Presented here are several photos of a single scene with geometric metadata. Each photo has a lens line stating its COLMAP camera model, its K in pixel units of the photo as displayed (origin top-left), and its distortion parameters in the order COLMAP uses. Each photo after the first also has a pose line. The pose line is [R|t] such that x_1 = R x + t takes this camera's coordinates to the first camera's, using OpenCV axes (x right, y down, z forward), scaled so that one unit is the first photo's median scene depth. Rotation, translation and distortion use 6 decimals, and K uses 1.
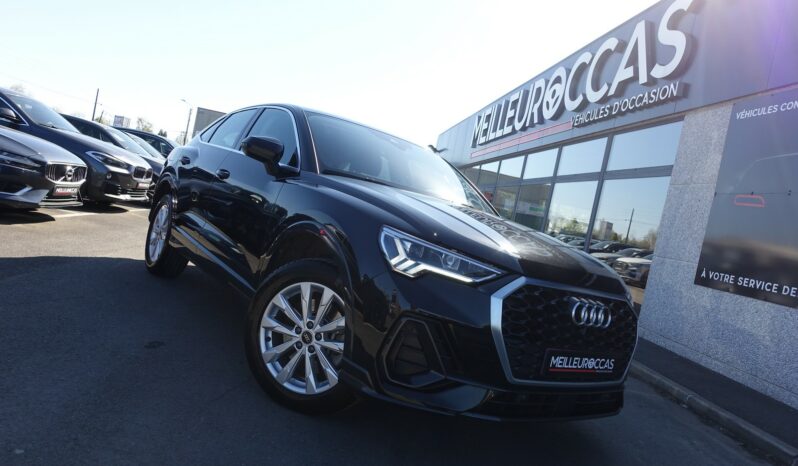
lens RADIAL K [[548.1, 0, 399.0], [0, 548.1, 233.0], [0, 0, 1]] dist [-0.002005, 0.000773]
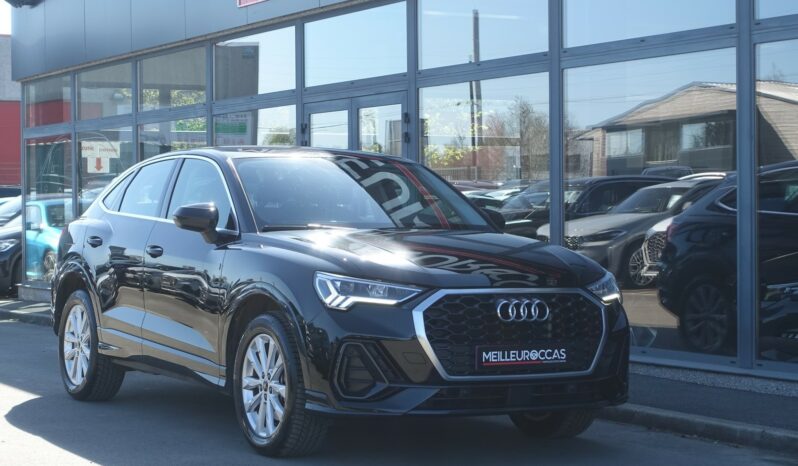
lens RADIAL K [[1658.0, 0, 399.0], [0, 1658.0, 233.0], [0, 0, 1]] dist [-0.033623, -0.017935]
pose [[0.969044, -0.219816, -0.112405, 0.549948], [0.215843, 0.975319, -0.046523, 0.105577], [0.119857, 0.020821, 0.992573, -2.434085]]
